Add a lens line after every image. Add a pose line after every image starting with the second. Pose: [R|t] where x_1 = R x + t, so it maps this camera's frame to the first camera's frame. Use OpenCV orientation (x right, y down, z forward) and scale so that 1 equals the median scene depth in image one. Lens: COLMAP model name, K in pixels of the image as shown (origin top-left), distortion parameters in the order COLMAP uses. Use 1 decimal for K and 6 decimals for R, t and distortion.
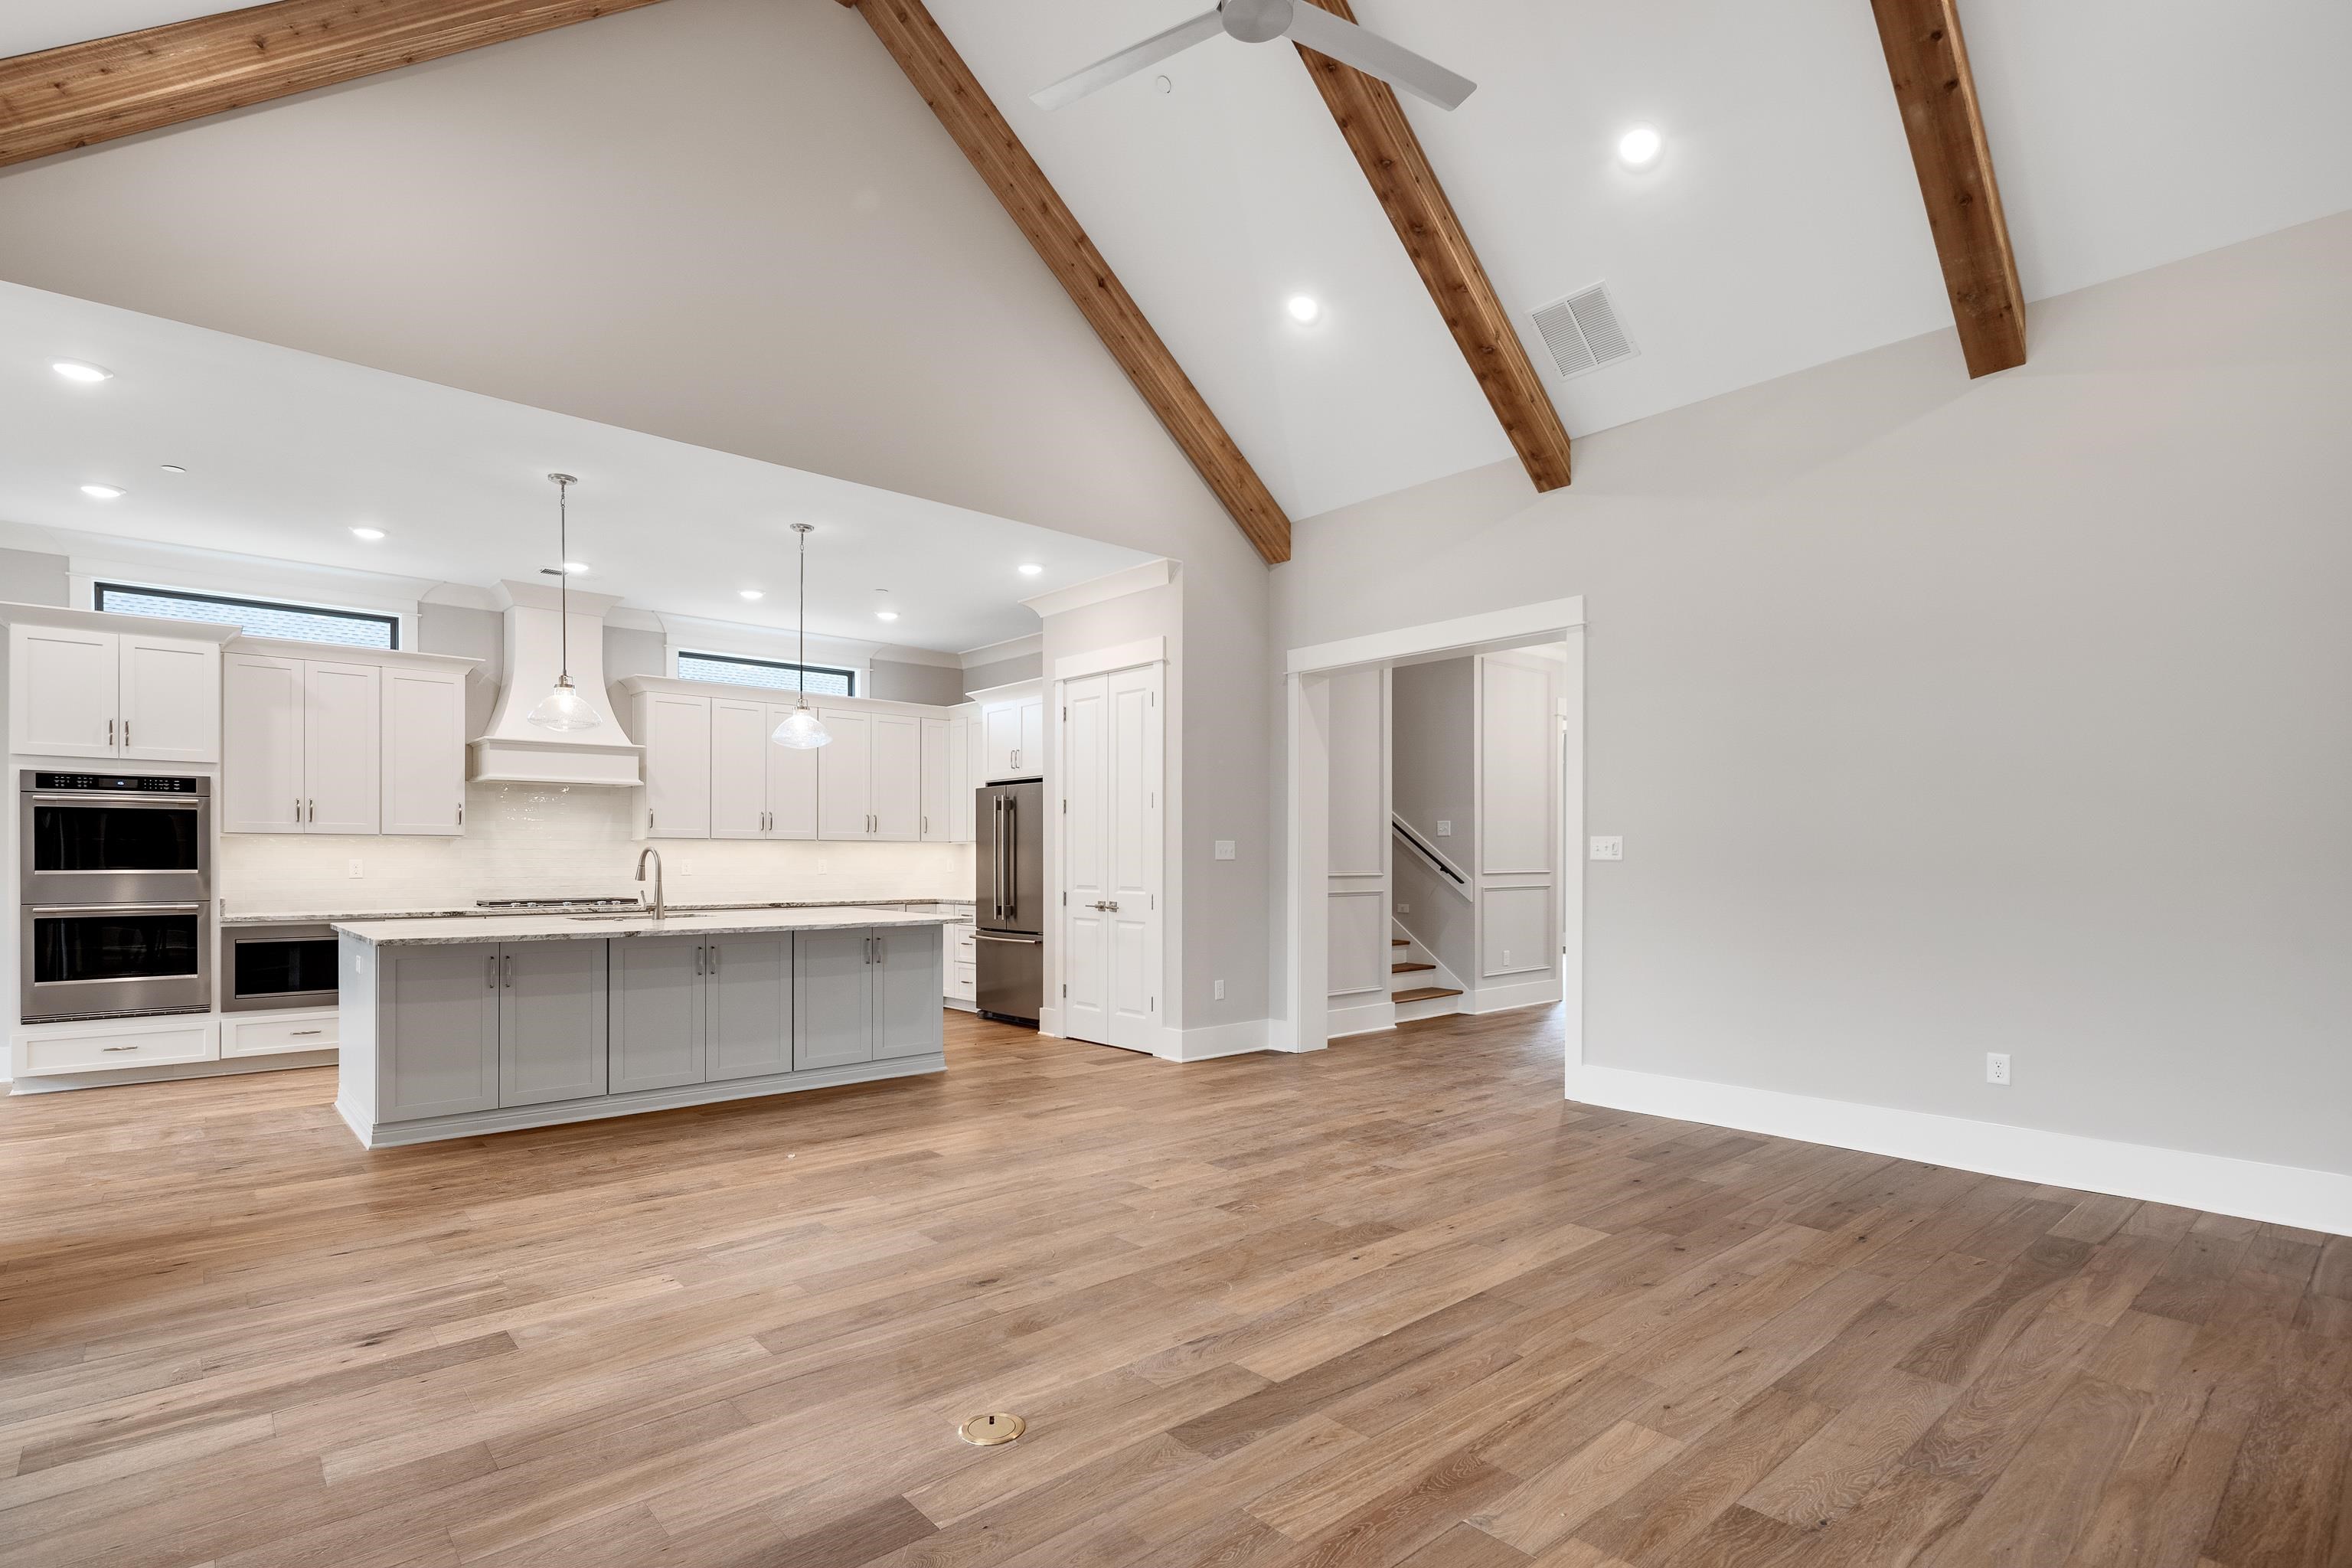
lens RADIAL K [[1143.5, 0, 1178.8], [0, 1143.5, 849.9], [0, 0, 1]] dist [0.000042, -0.000400]
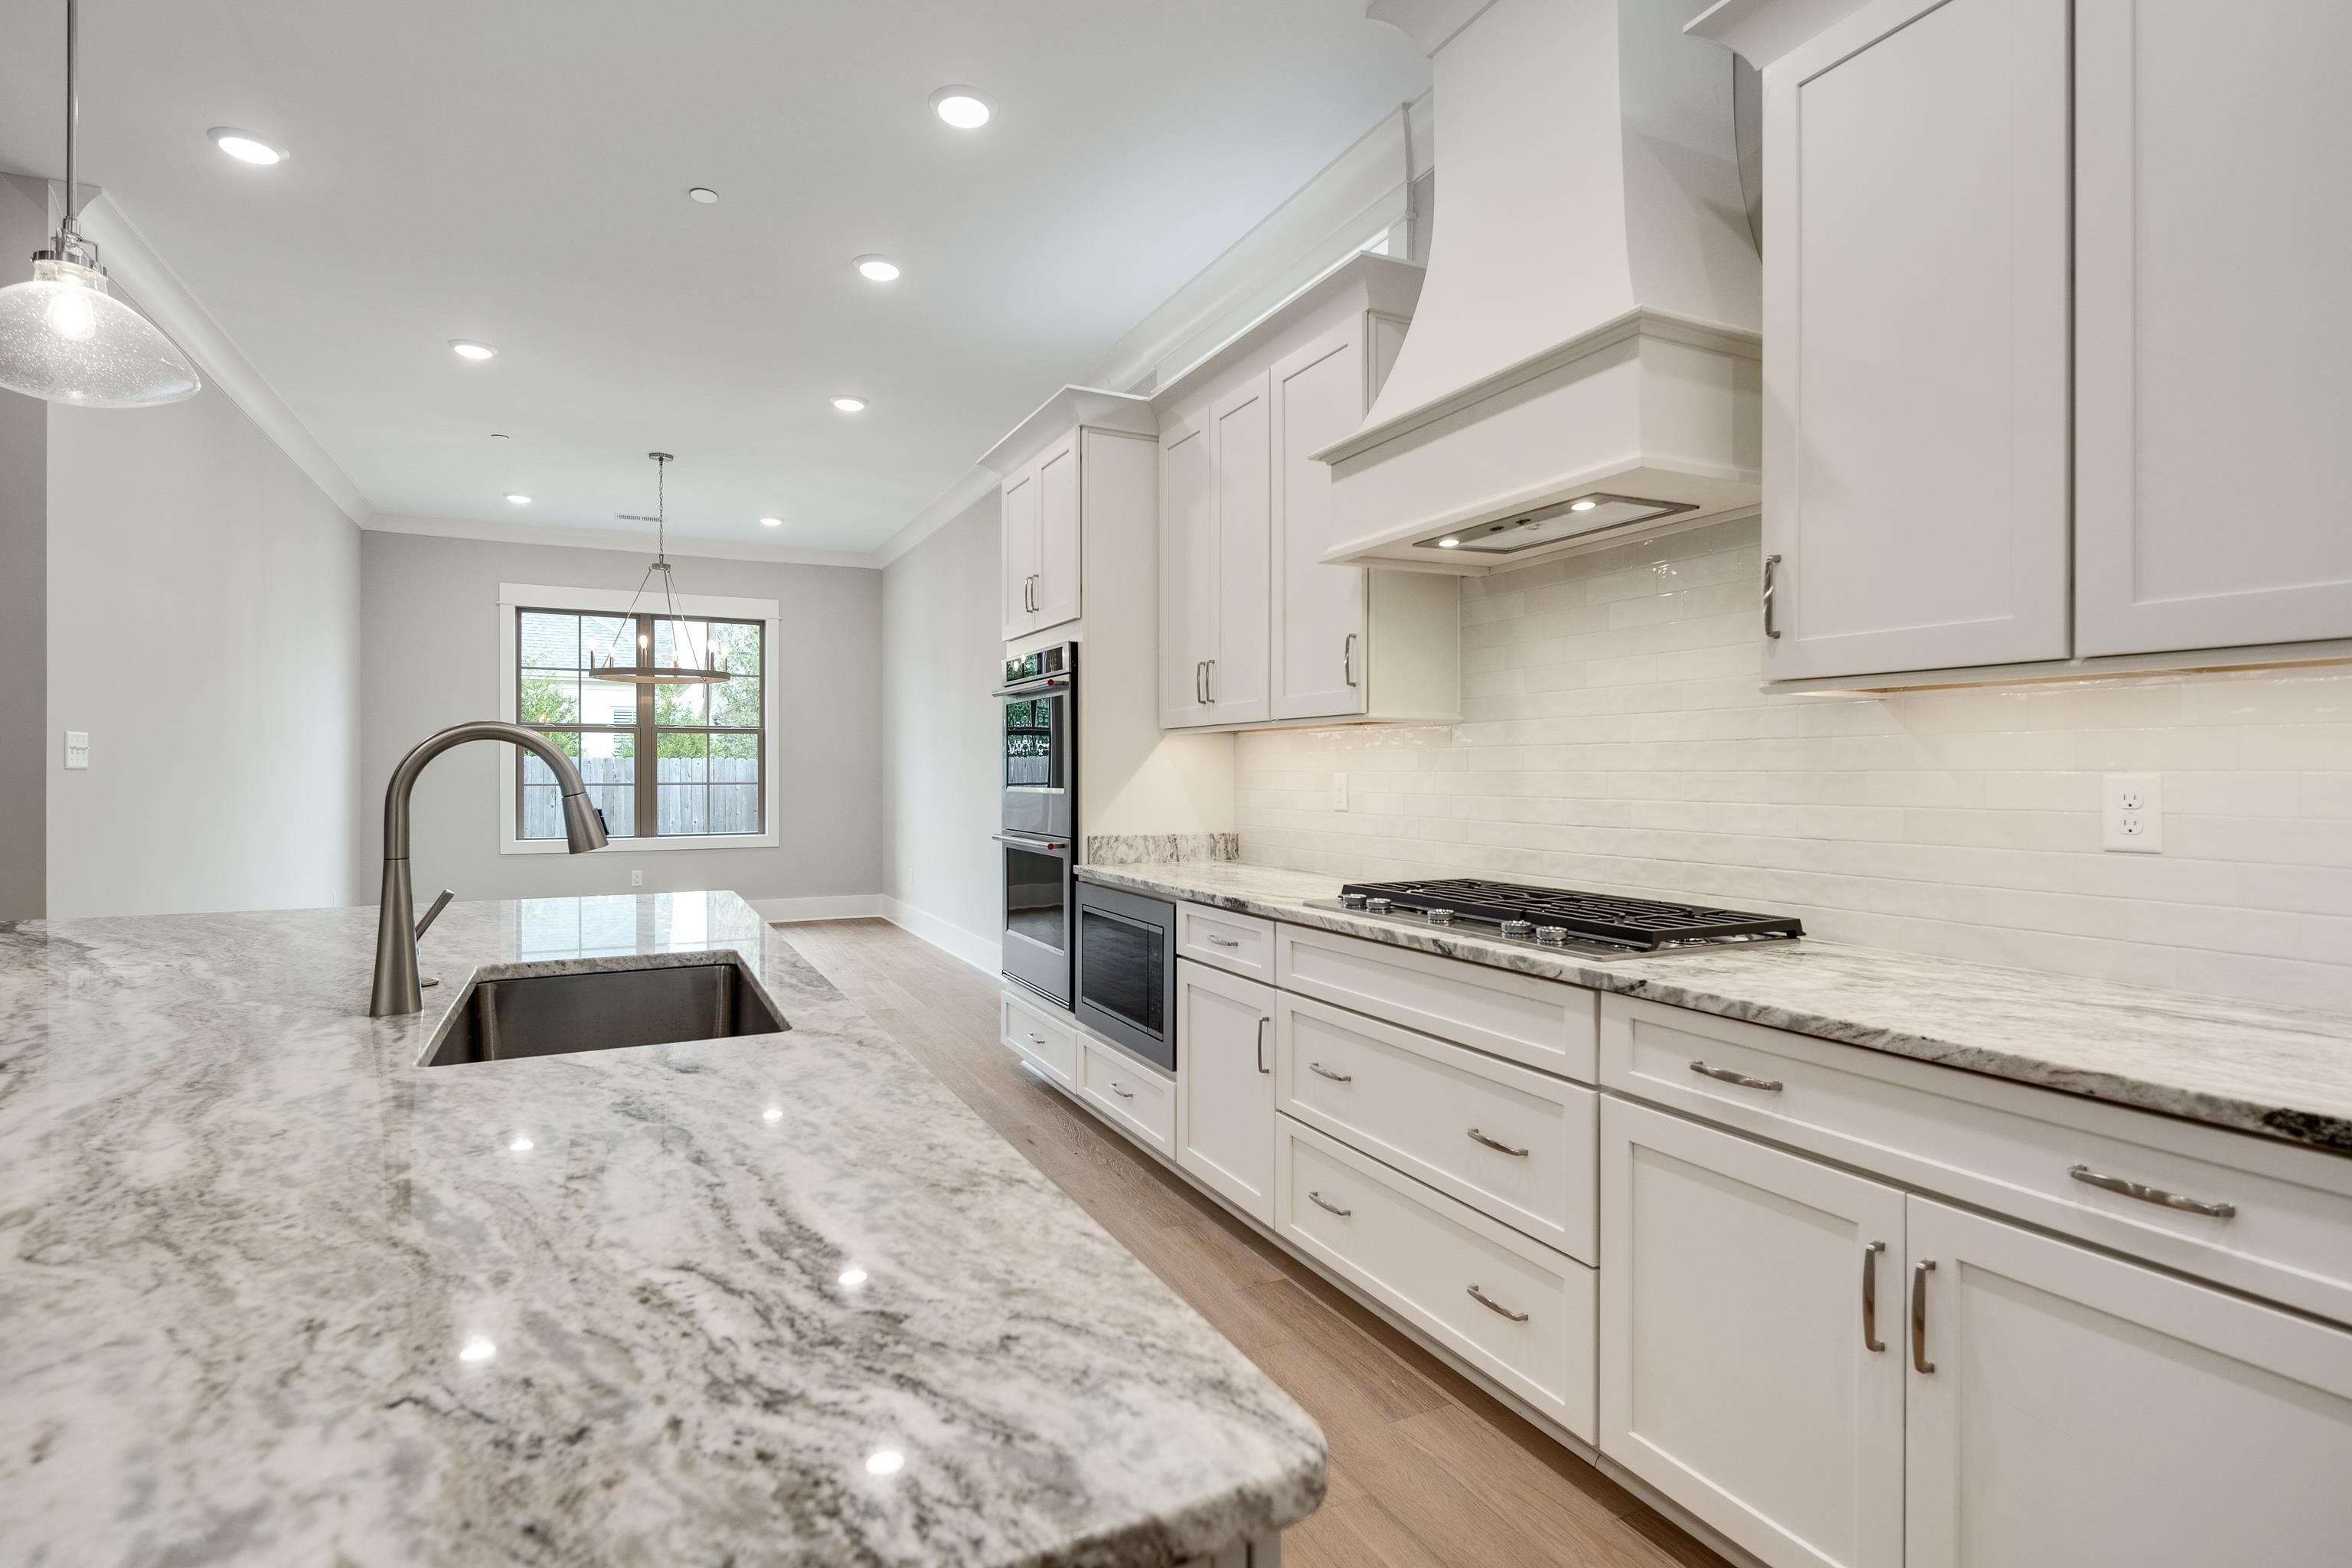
lens RADIAL K [[1126.9, 0, 1145.1], [0, 1126.9, 764.6], [0, 0, 1]] dist [0.013372, -0.008940]
pose [[-0.278682, -0.007016, -0.960358, -0.423088], [0.009168, 0.999908, -0.009966, 0.016745], [0.960340, -0.011582, -0.278593, 2.008964]]
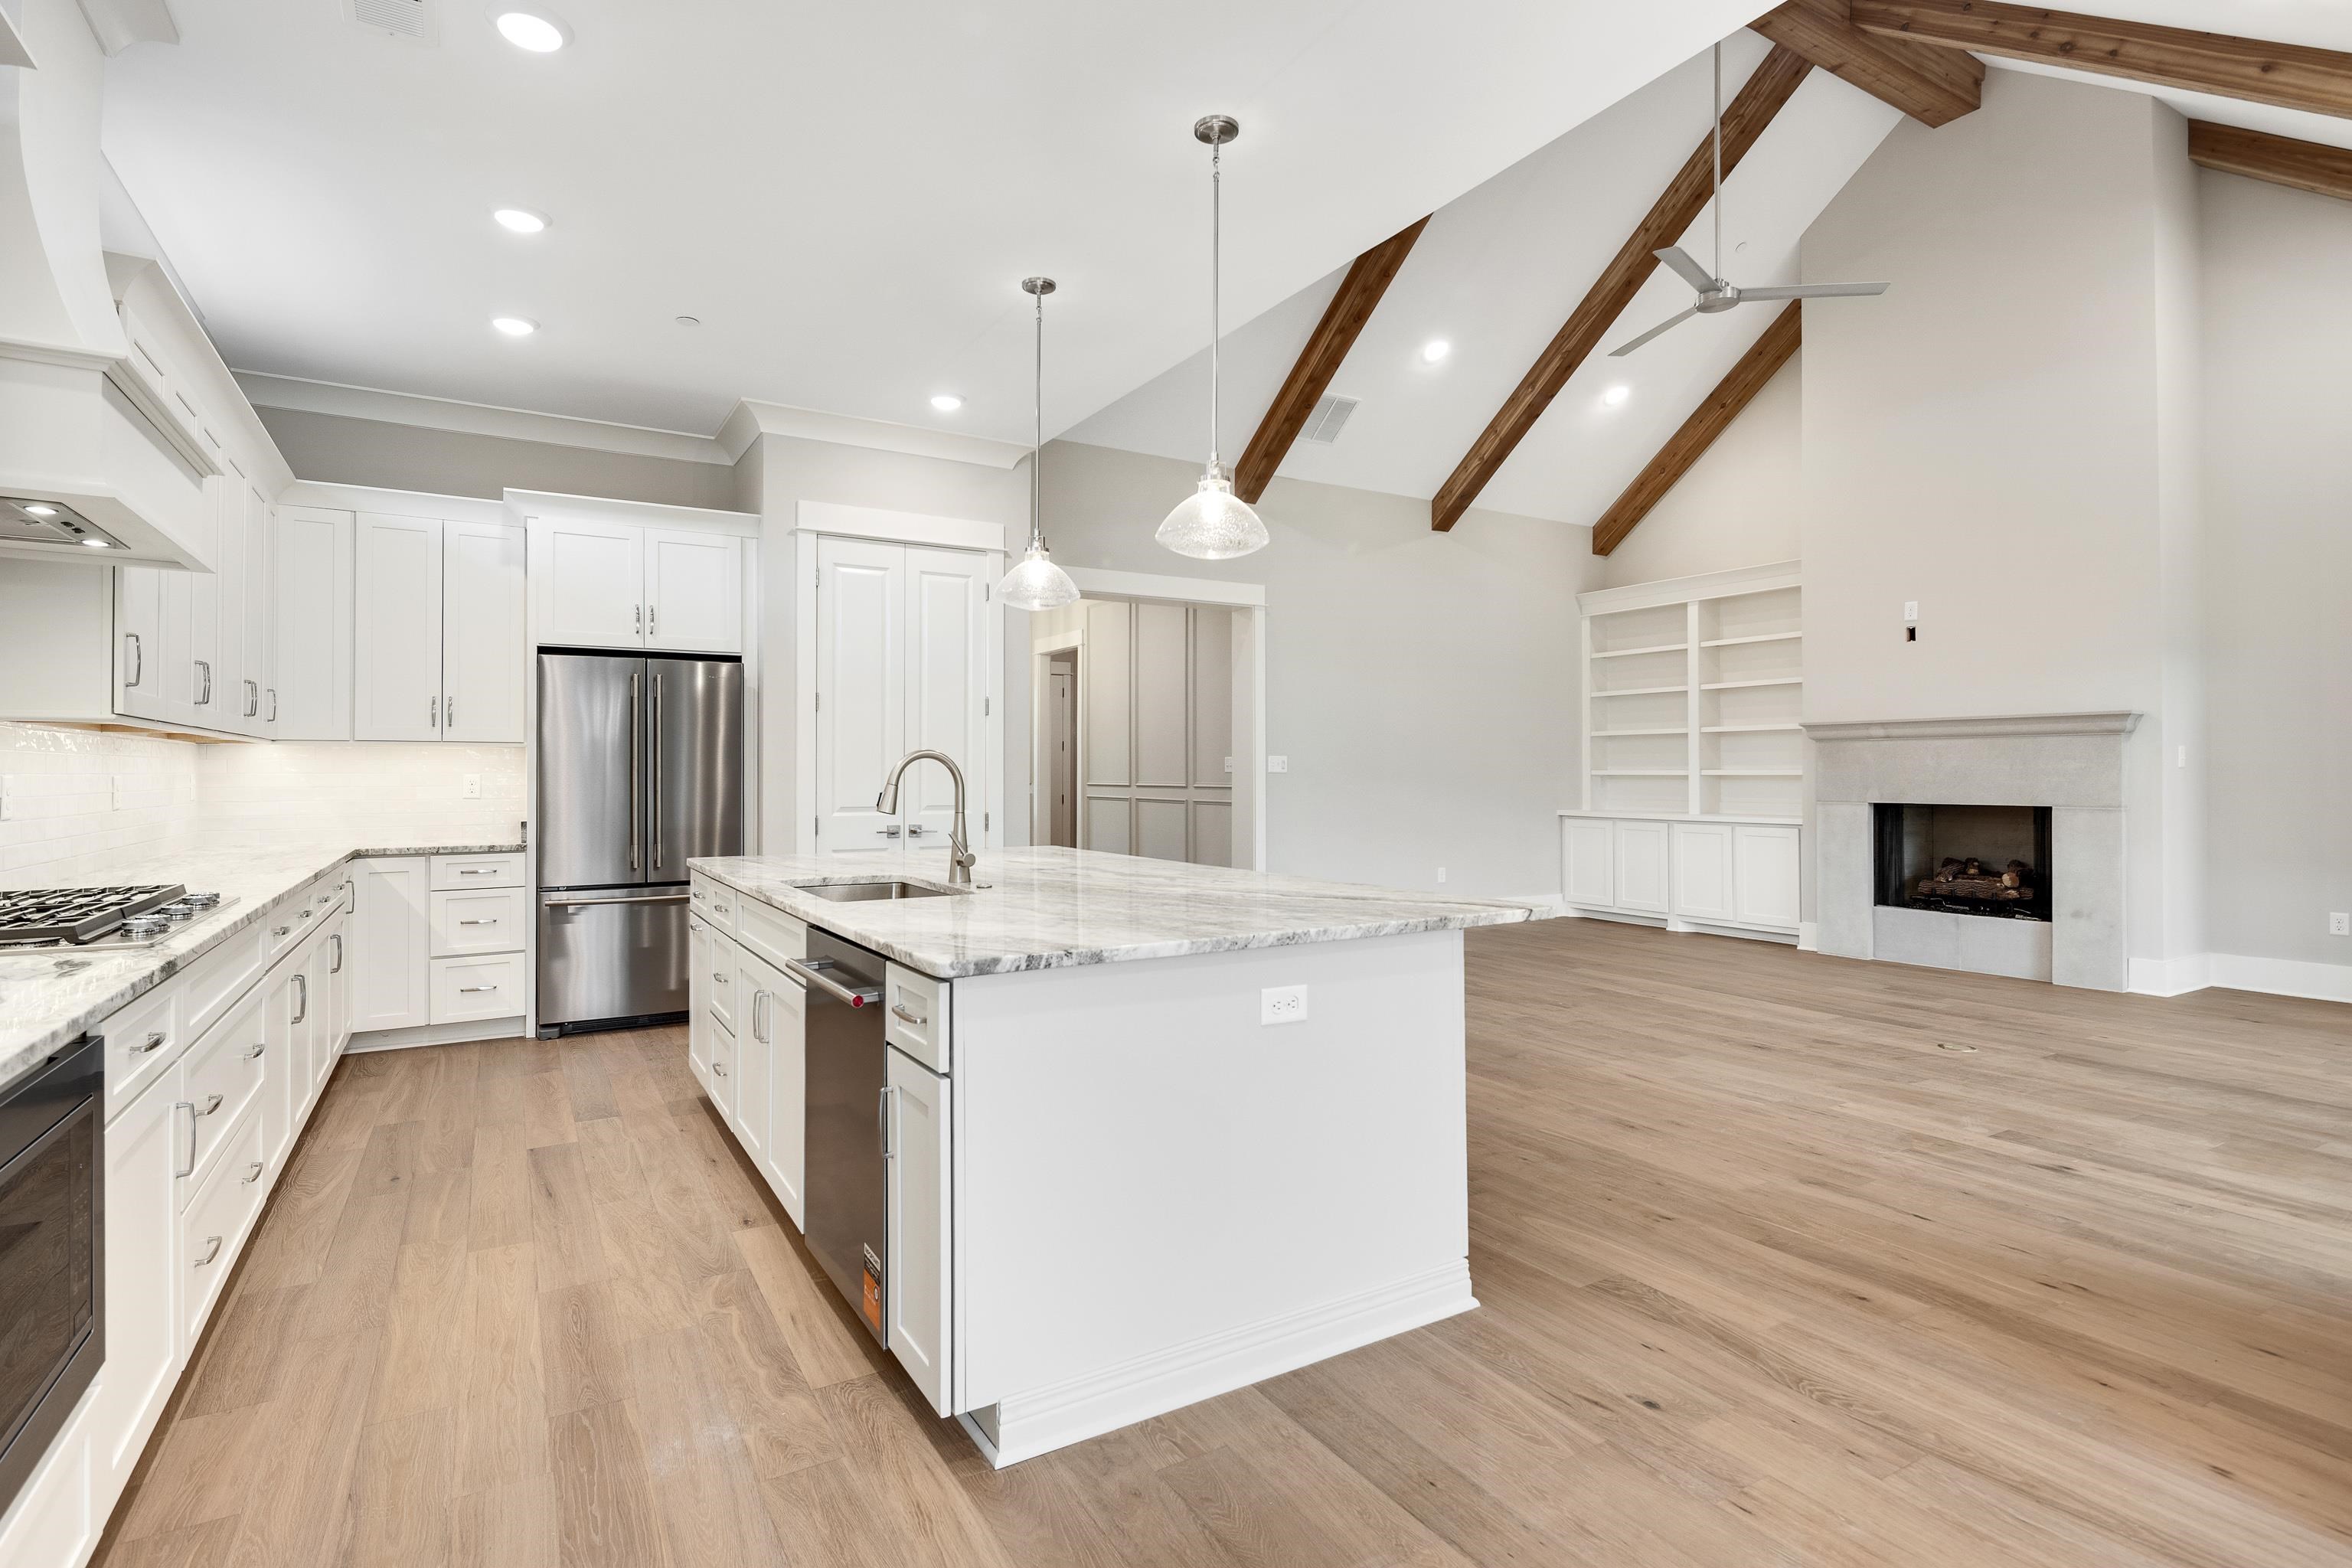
lens RADIAL K [[1126.9, 0, 1145.1], [0, 1126.9, 764.6], [0, 0, 1]] dist [0.013372, -0.008940]
pose [[0.197726, 0.005774, 0.980240, -1.589295], [-0.008404, 0.999956, -0.004195, 0.008421], [-0.980221, -0.007408, 0.197765, 1.313731]]
